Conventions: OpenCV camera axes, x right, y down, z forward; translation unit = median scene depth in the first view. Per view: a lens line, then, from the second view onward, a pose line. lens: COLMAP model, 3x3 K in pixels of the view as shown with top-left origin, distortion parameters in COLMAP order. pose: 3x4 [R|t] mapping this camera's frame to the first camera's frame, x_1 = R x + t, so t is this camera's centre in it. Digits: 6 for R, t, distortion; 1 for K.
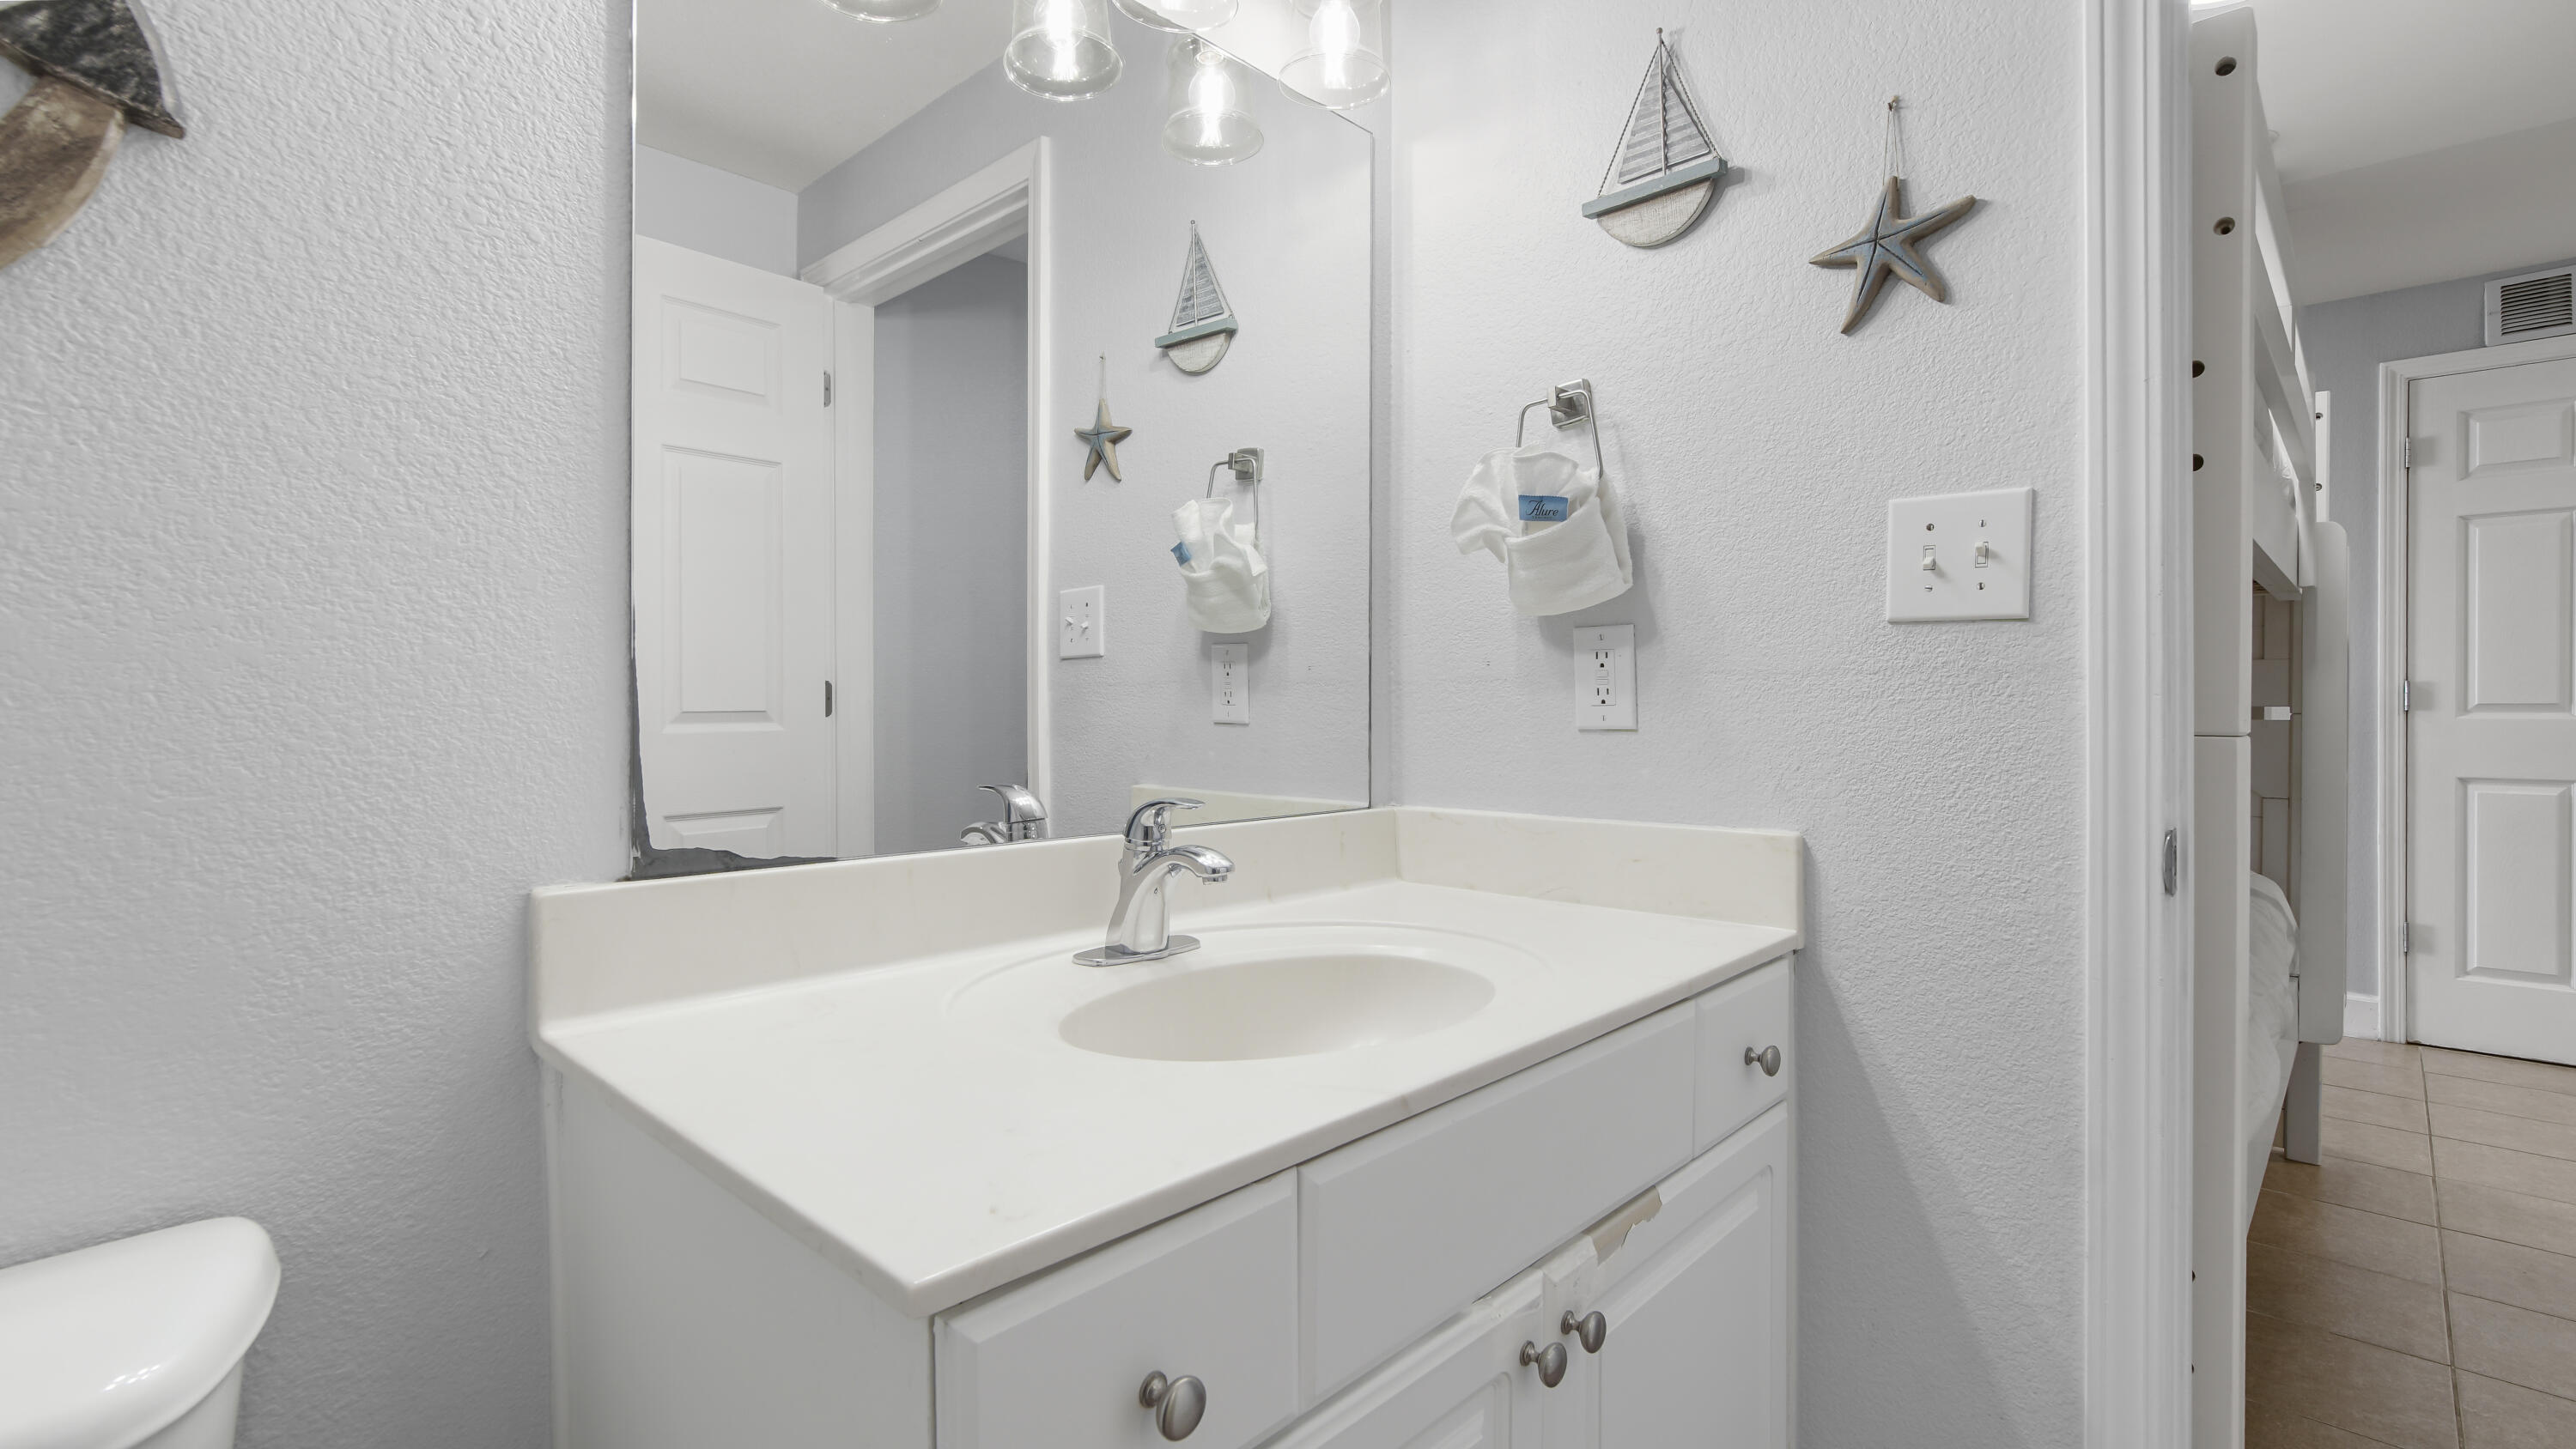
lens RADIAL K [[1179.0, 0, 1279.5], [0, 1179.0, 729.9], [0, 0, 1]] dist [0.001836, 0.001128]
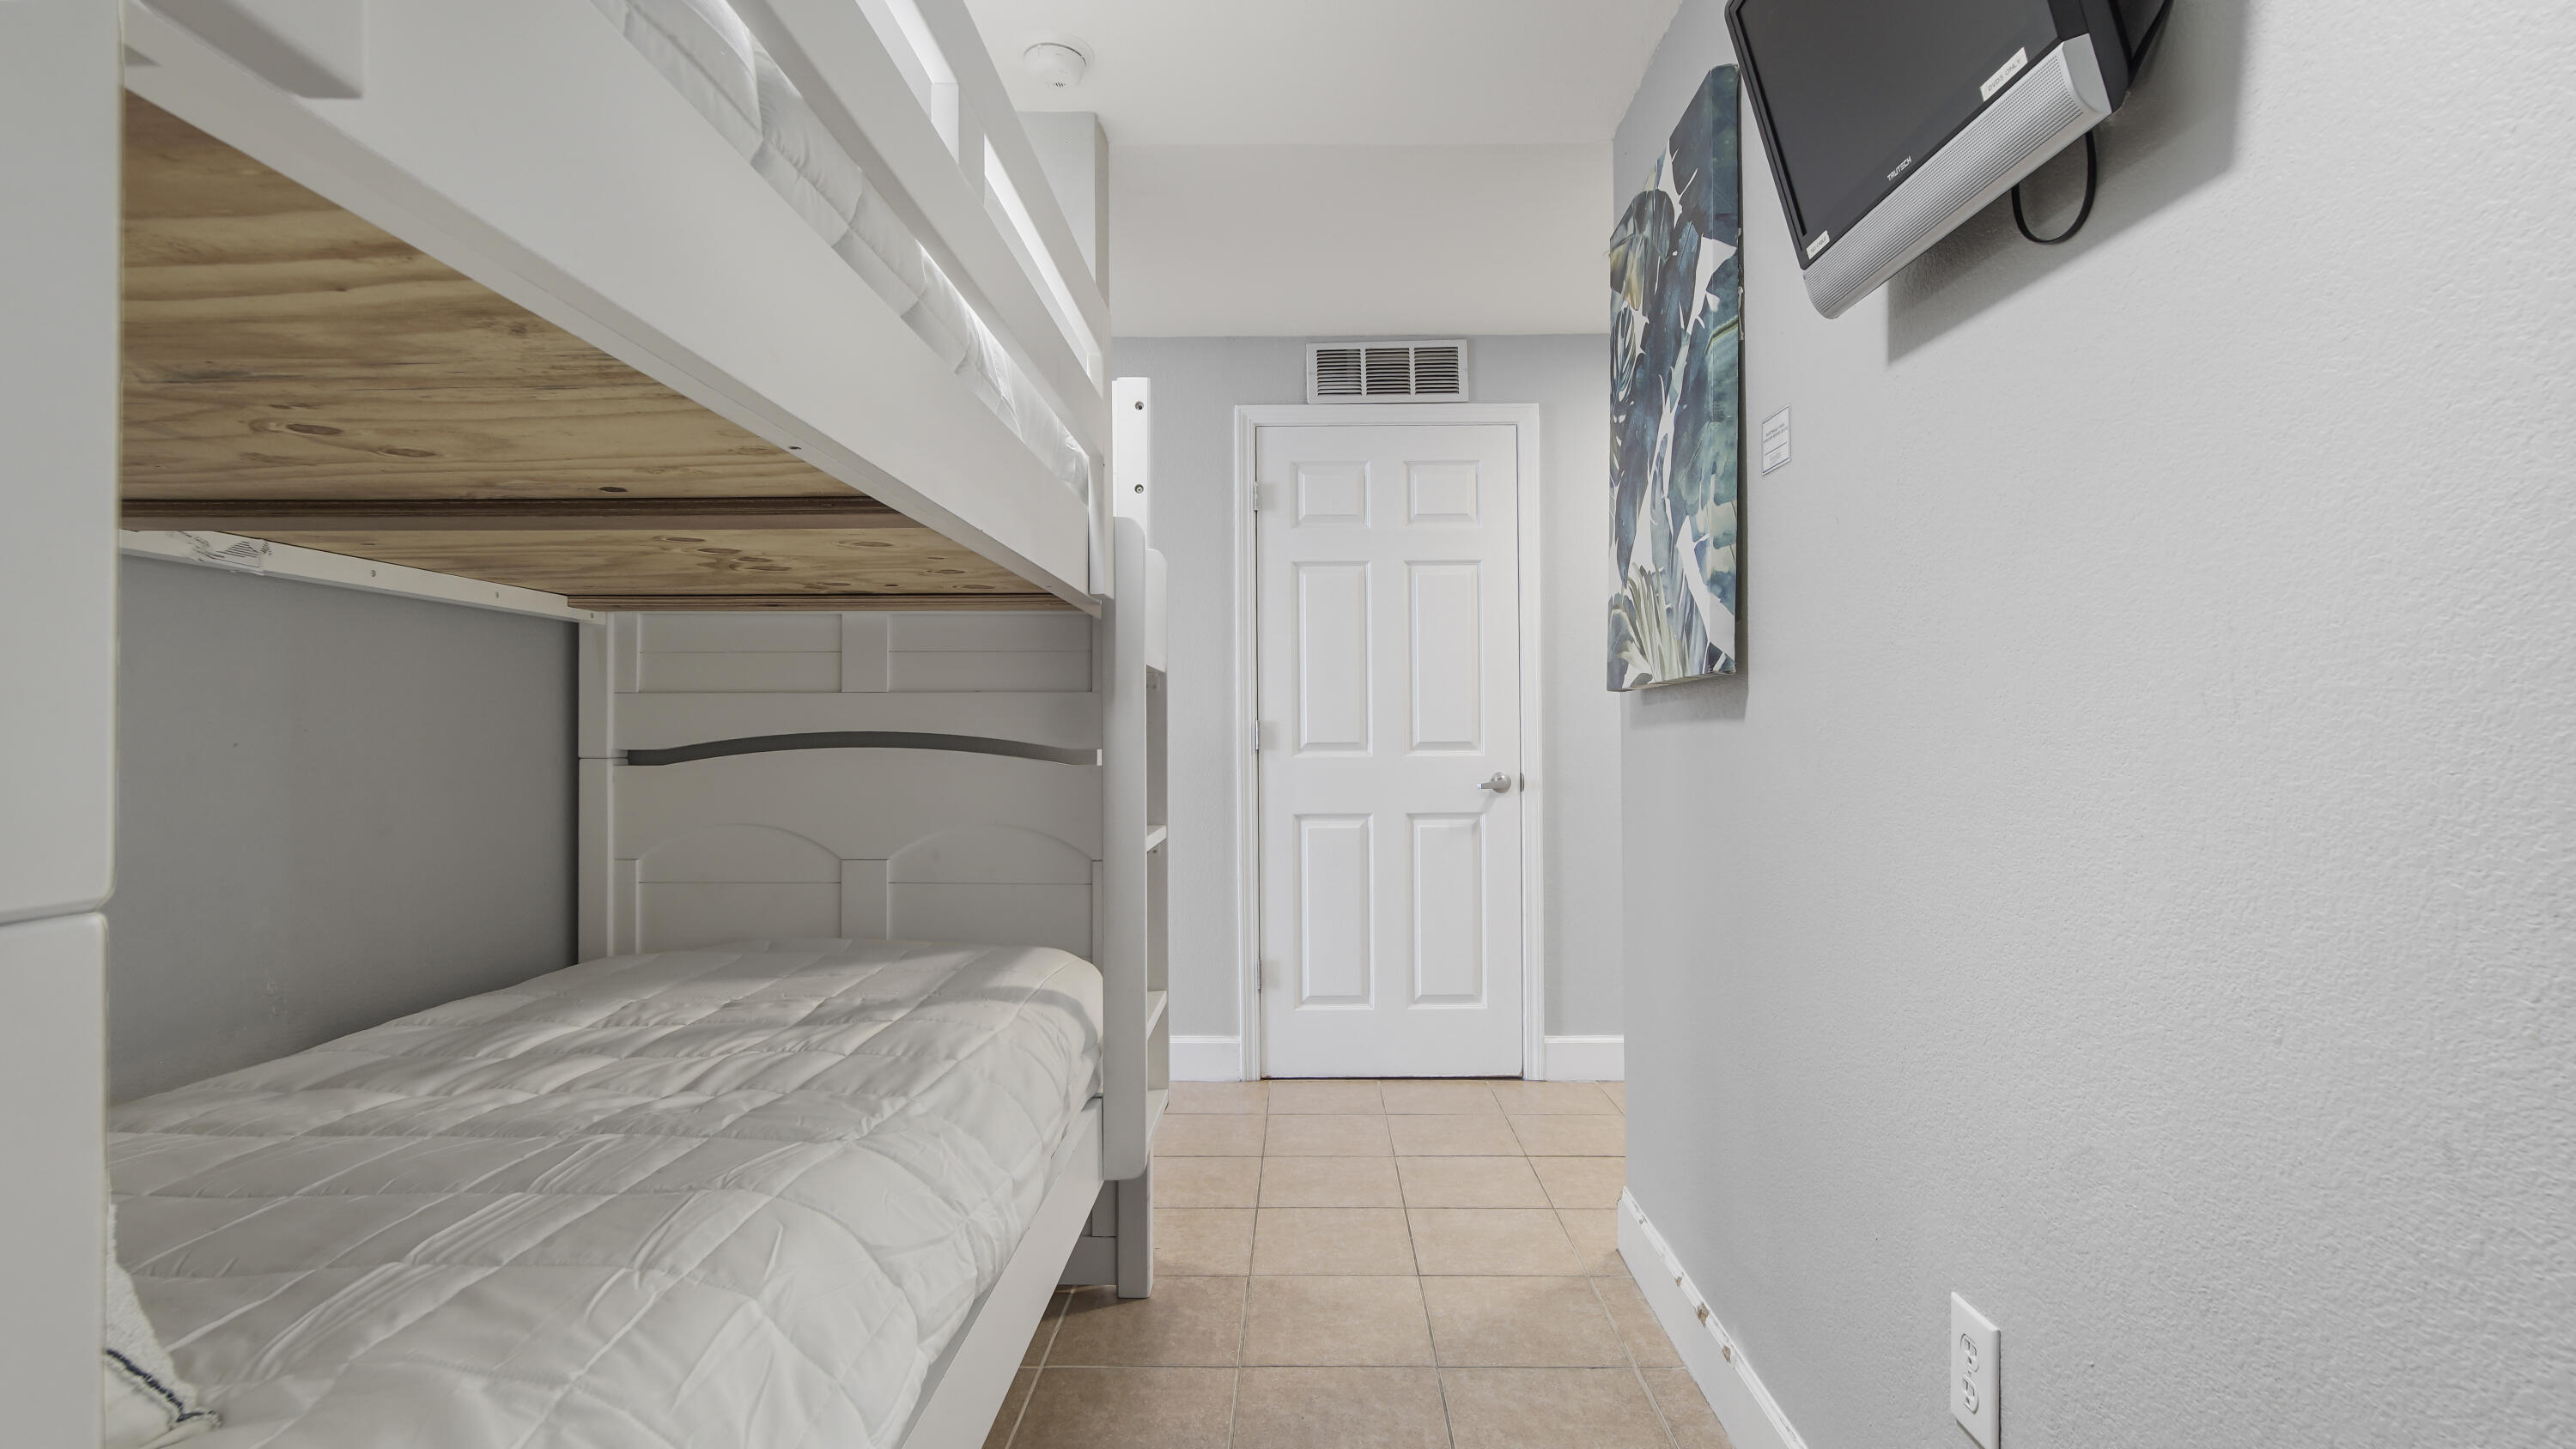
lens RADIAL K [[1179.0, 0, 1288.9], [0, 1179.0, 731.7], [0, 0, 1]] dist [0.001836, 0.001128]
pose [[0.746412, 0.003663, 0.665474, 0.305897], [0.012752, 0.999723, -0.019805, -0.011085], [-0.665362, 0.023269, 0.746159, 0.231806]]
